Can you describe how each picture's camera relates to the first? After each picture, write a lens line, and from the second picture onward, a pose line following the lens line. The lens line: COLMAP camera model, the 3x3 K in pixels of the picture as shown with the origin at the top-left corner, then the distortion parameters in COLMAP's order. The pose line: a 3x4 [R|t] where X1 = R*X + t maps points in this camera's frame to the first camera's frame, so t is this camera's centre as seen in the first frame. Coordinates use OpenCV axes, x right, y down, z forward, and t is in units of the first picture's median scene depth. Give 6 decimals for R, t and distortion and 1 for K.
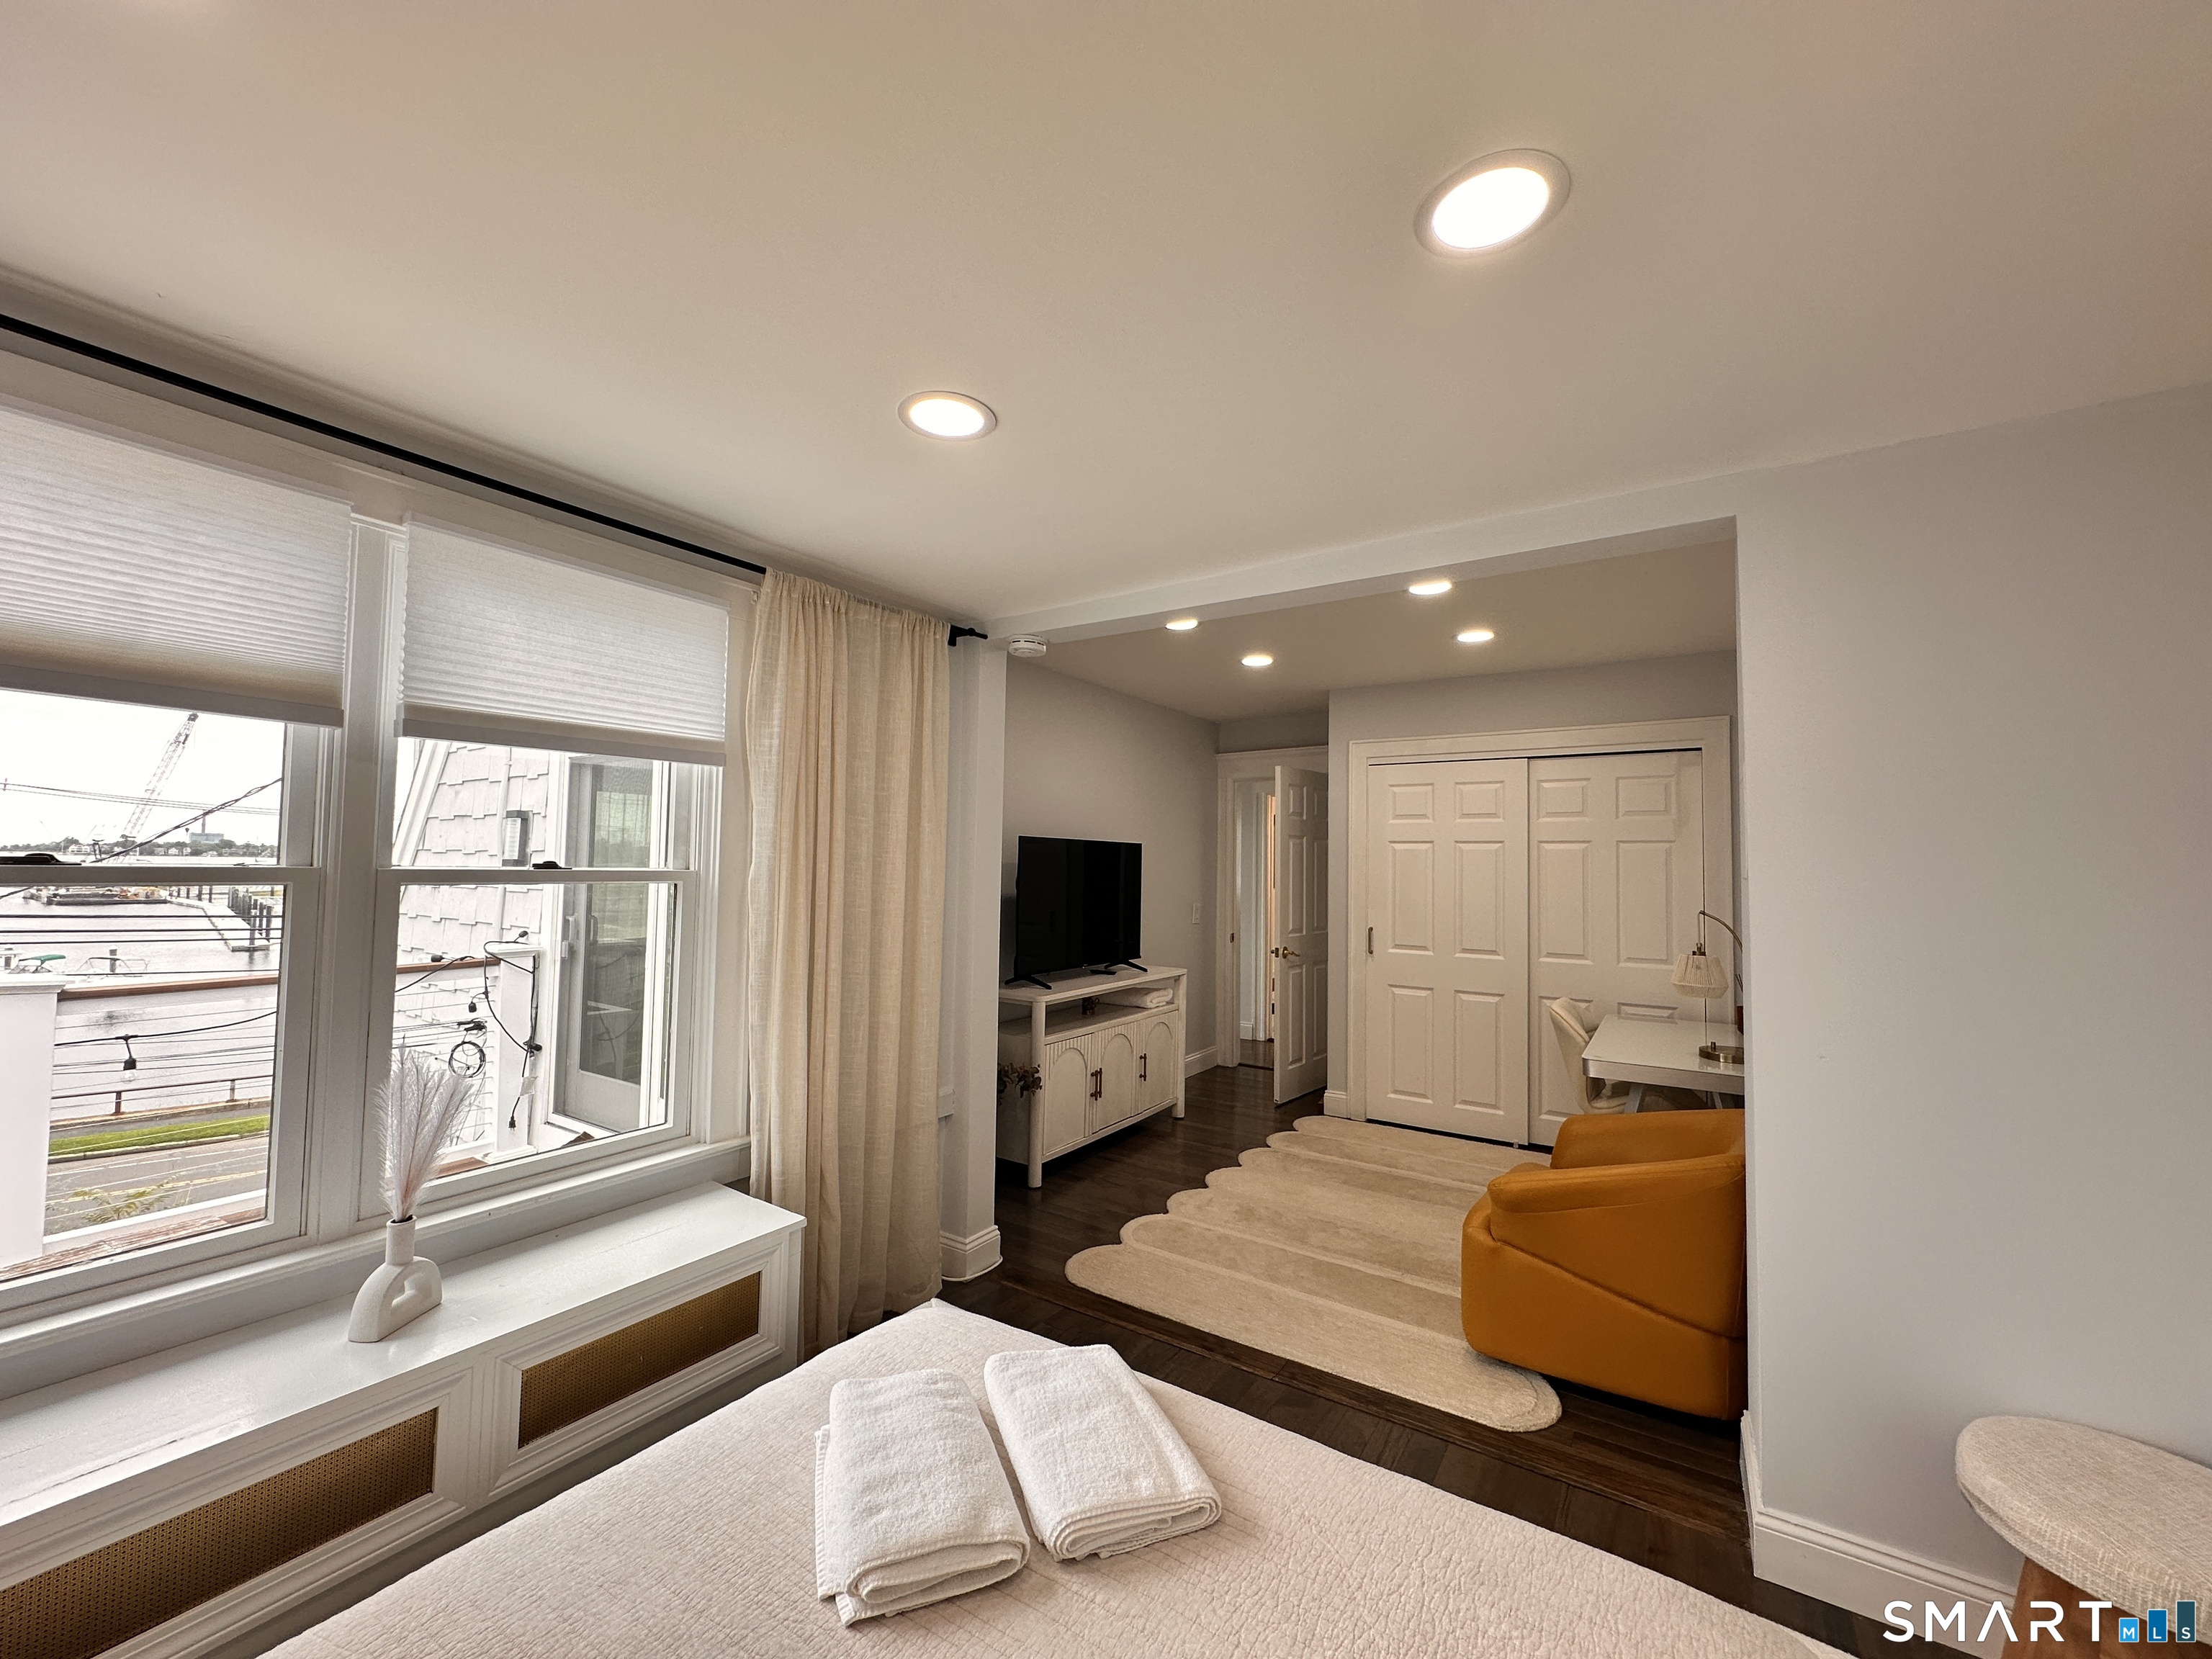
lens RADIAL K [[885.1, 0, 1095.7], [0, 885.1, 818.0], [0, 0, 1]] dist [-0.003637, 0.001242]
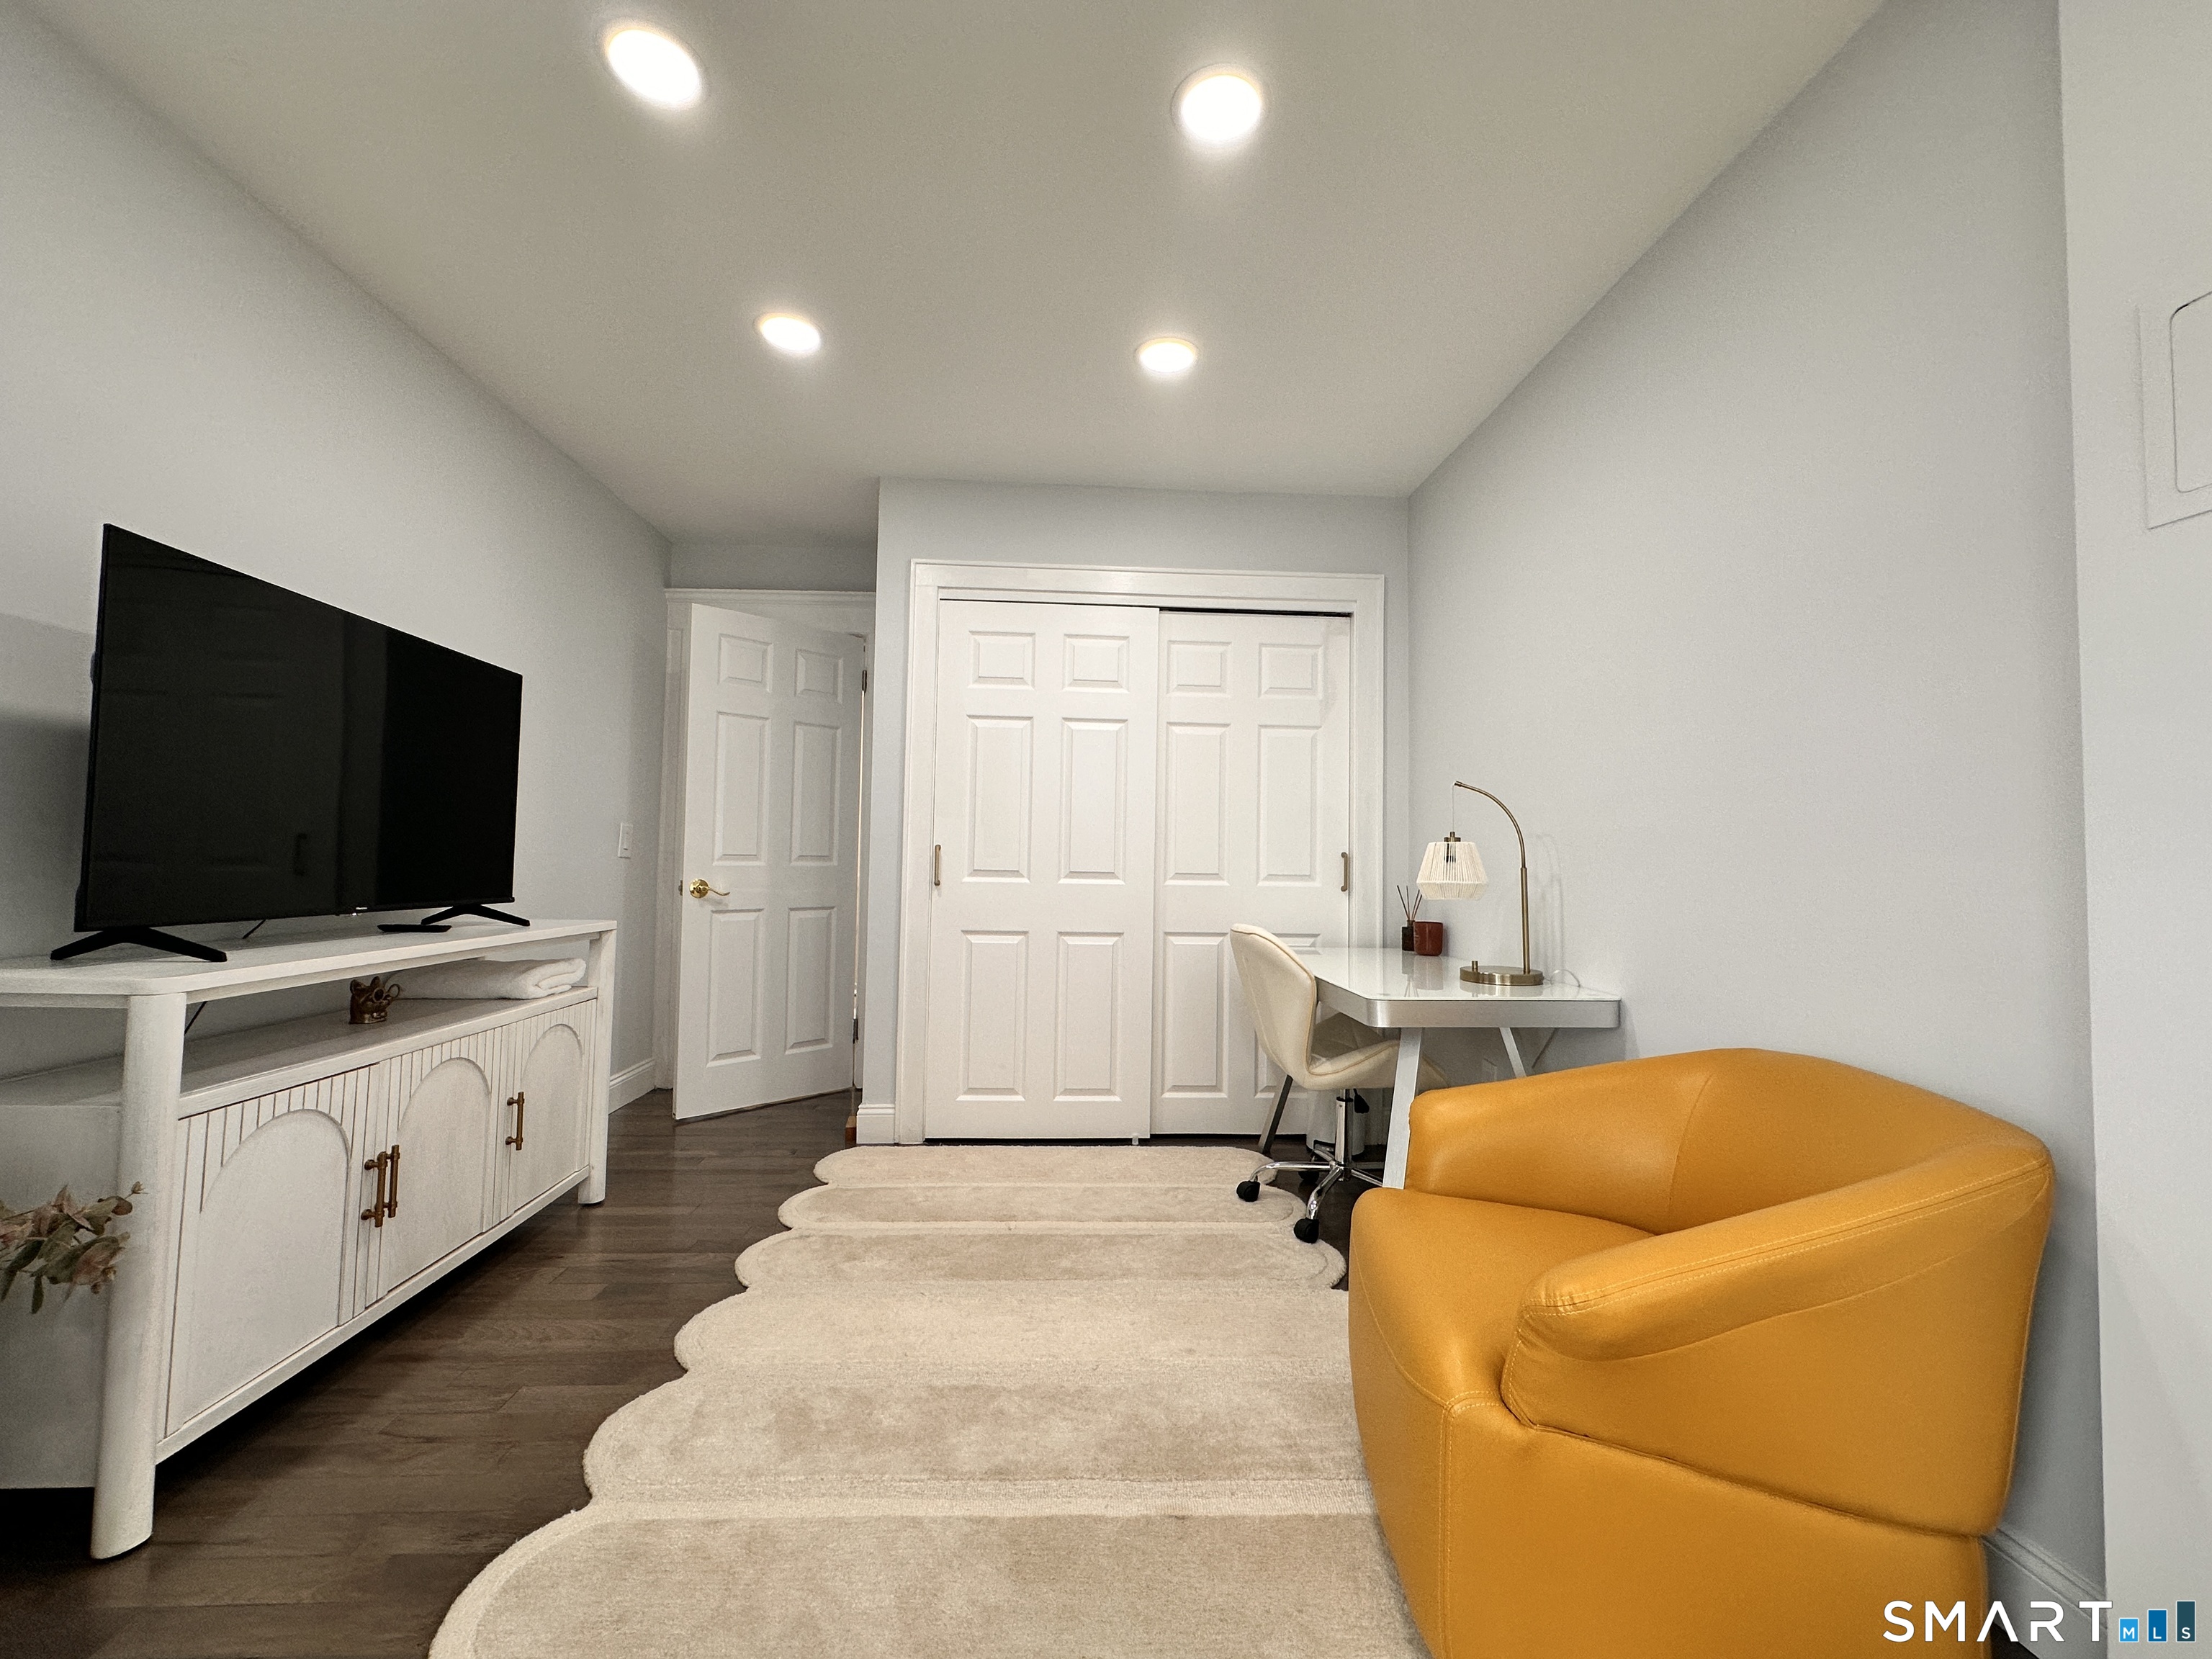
lens RADIAL K [[885.1, 0, 1099.6], [0, 885.1, 831.9], [0, 0, 1]] dist [-0.003637, 0.001242]
pose [[0.800599, 0.021737, 0.598806, 0.018130], [-0.036878, 0.999235, 0.013033, 0.112397], [-0.598064, -0.032517, 0.800788, 0.453328]]
